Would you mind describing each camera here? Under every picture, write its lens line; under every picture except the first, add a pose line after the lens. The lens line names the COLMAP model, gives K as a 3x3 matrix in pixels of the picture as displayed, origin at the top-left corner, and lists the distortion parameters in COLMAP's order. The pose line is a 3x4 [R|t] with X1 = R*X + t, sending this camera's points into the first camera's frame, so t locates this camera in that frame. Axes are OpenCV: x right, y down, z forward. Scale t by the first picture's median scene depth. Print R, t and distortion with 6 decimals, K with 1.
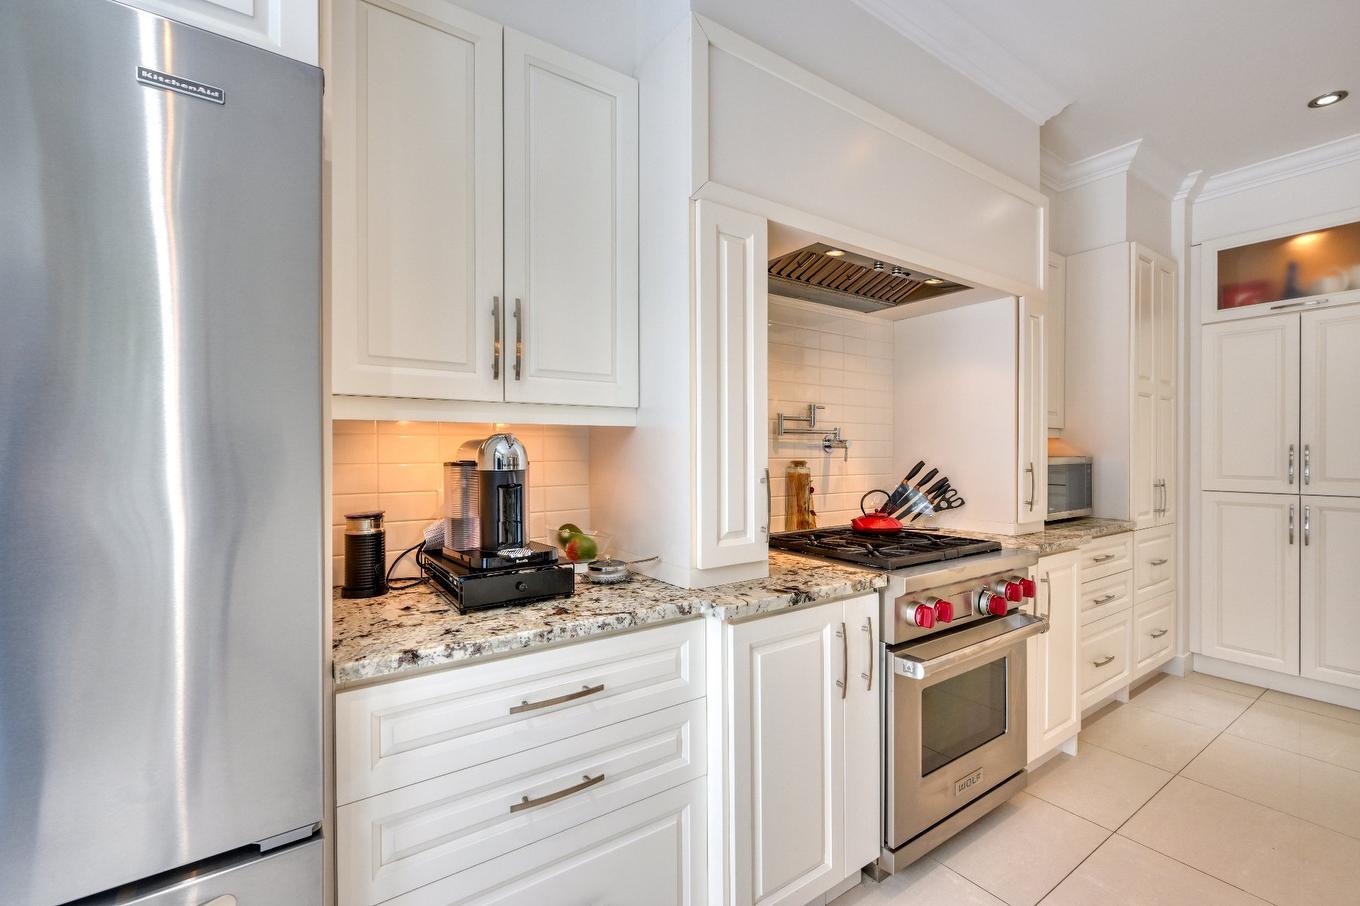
lens RADIAL K [[581.2, 0, 681.4], [0, 581.2, 454.7], [0, 0, 1]] dist [0.000150, -0.000332]
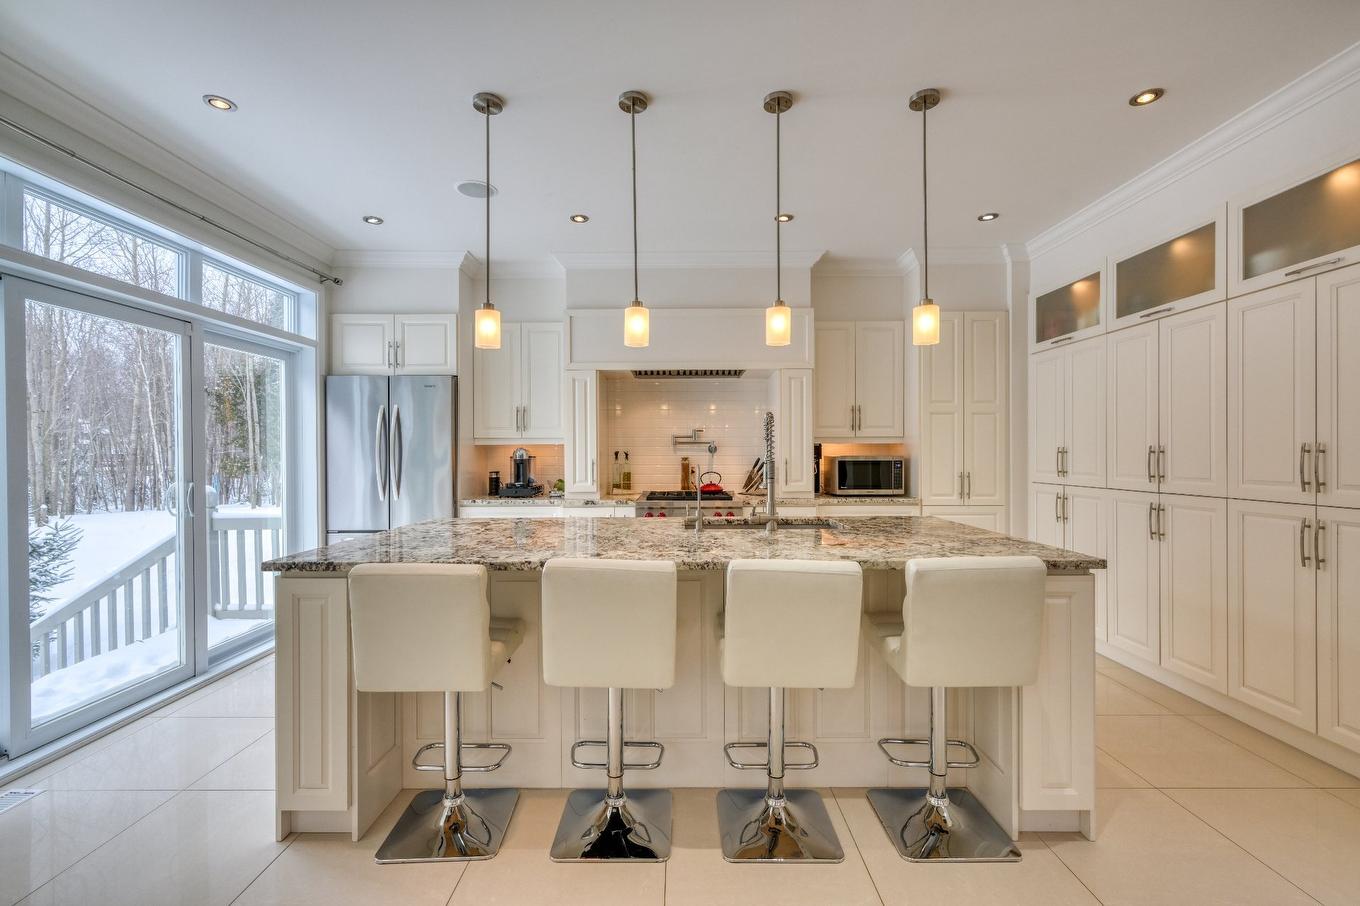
lens RADIAL K [[529.8, 0, 669.2], [0, 529.8, 447.6], [0, 0, 1]] dist [-0.000673, 0.001393]
pose [[0.814718, -0.001918, -0.579854, 1.240377], [-0.003475, 0.999960, -0.008190, -0.008799], [0.579847, 0.008687, 0.814679, -0.557129]]
